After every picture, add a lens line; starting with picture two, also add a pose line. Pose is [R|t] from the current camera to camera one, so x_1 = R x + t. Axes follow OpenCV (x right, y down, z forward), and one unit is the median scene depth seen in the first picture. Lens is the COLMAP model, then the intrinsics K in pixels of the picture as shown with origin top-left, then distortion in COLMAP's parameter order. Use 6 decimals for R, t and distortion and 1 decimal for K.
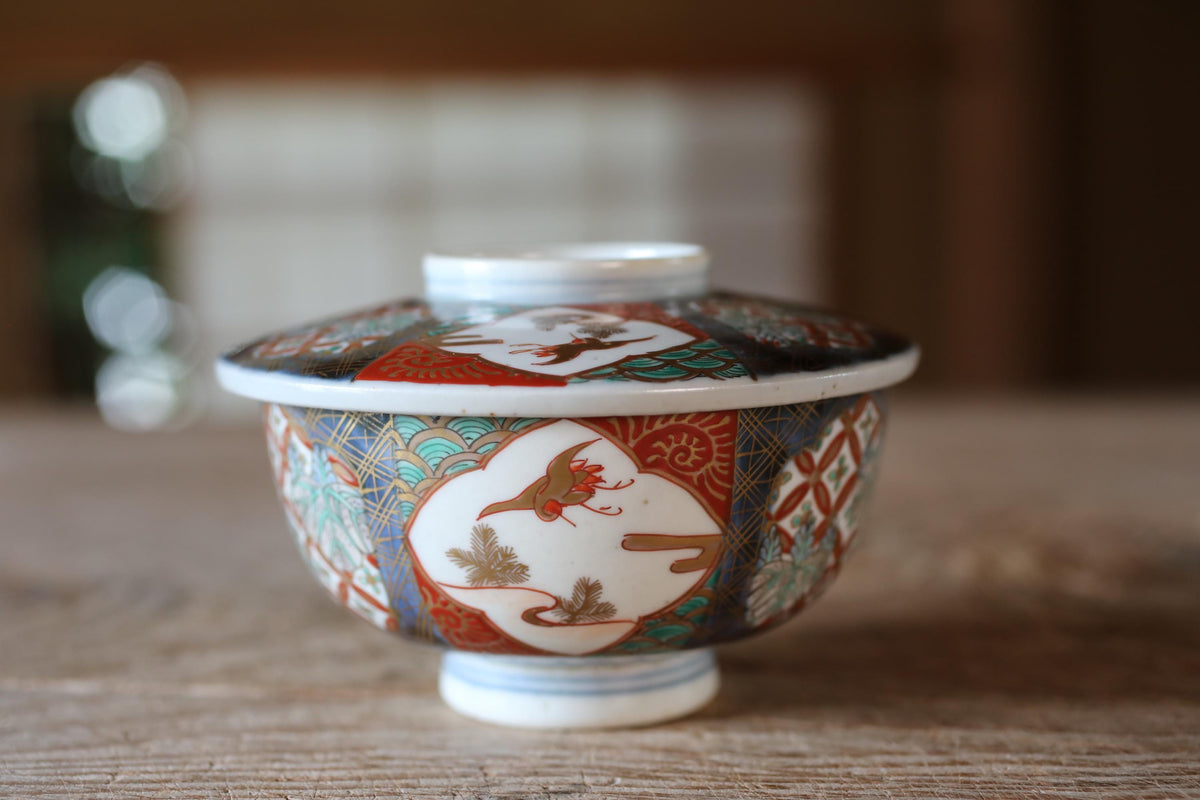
lens RADIAL K [[1870.1, 0, 607.7], [0, 1870.1, 500.4], [0, 0, 1]] dist [0.013356, 0.000000]
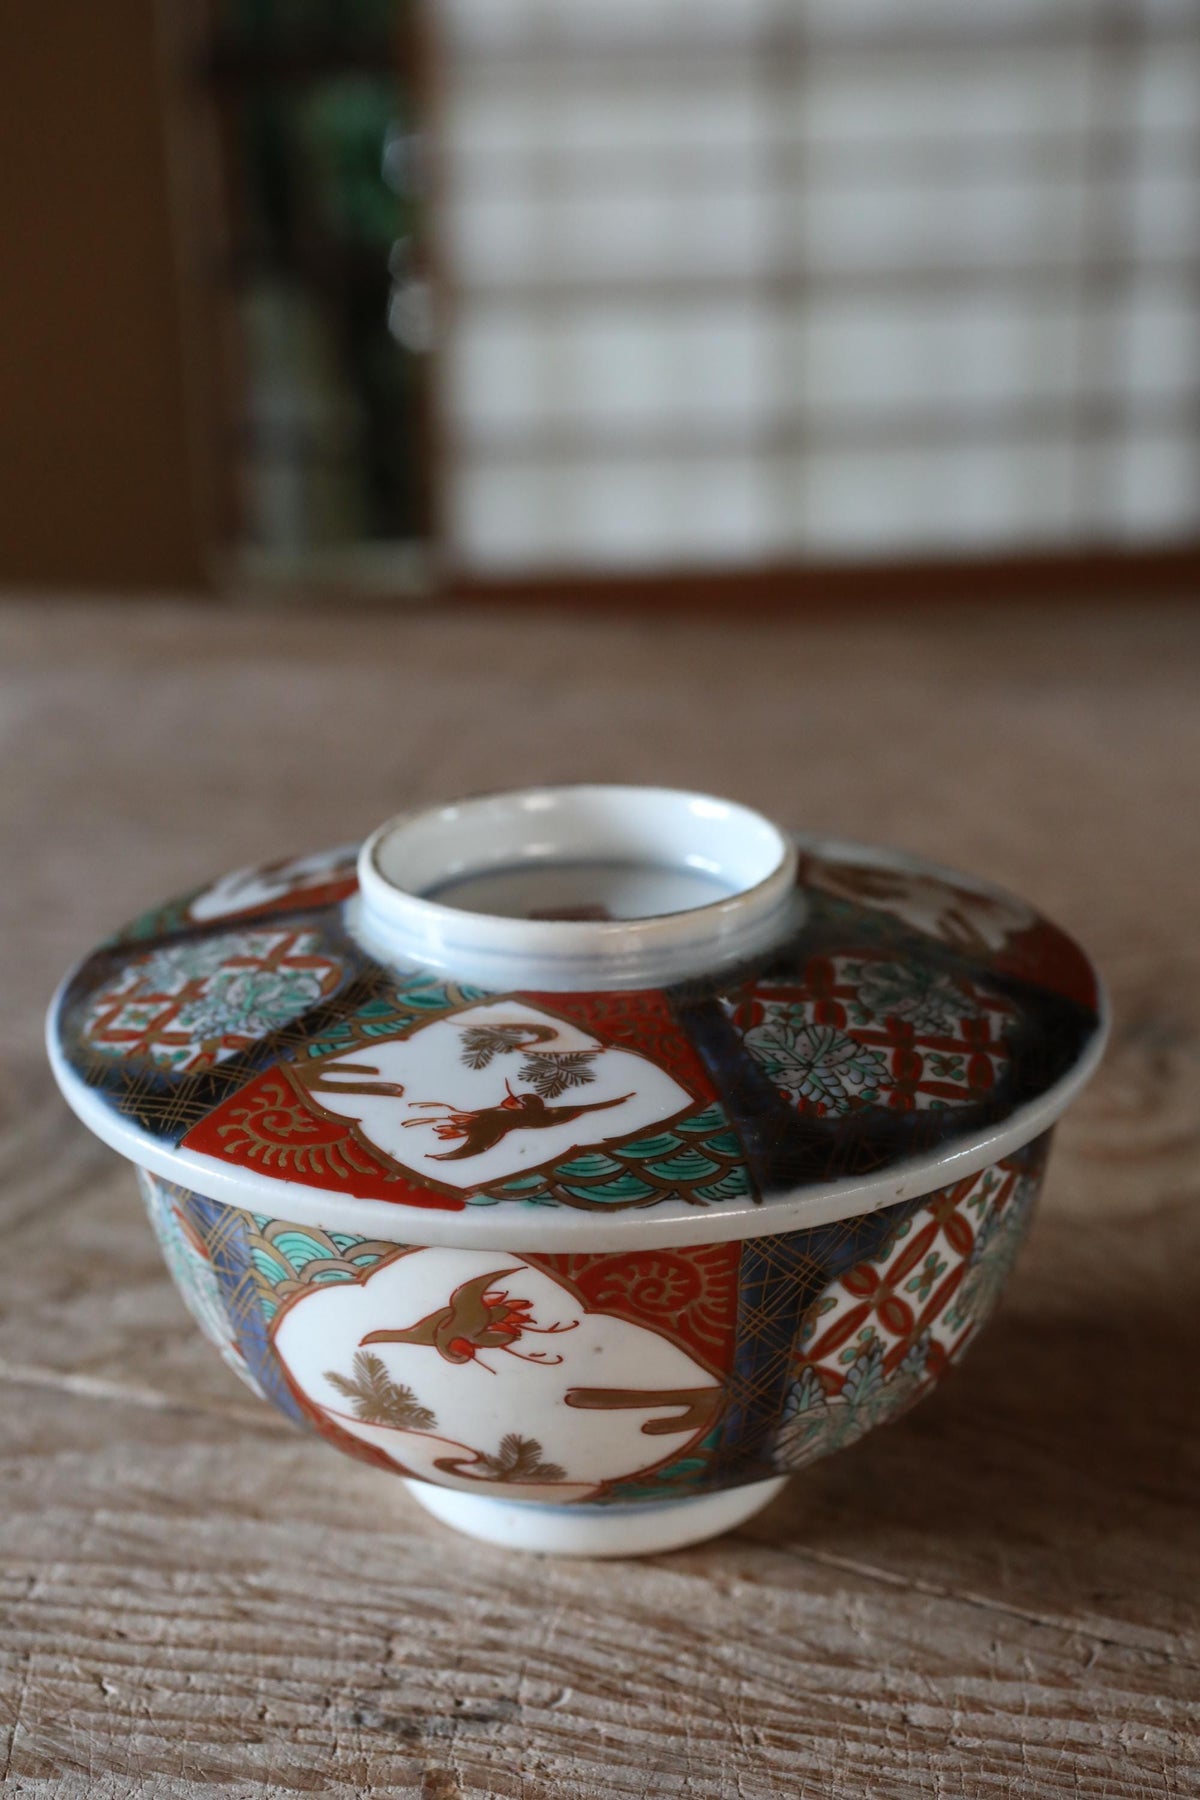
lens RADIAL K [[2805.1, 0, 625.7], [0, 2805.1, 988.9], [0, 0, 1]] dist [0.013356, 0.000000]
pose [[0.980664, 0.073478, -0.181381, 0.197686], [-0.031320, 0.973819, 0.225159, -0.342801], [0.193177, -0.215124, 0.957290, 0.062559]]
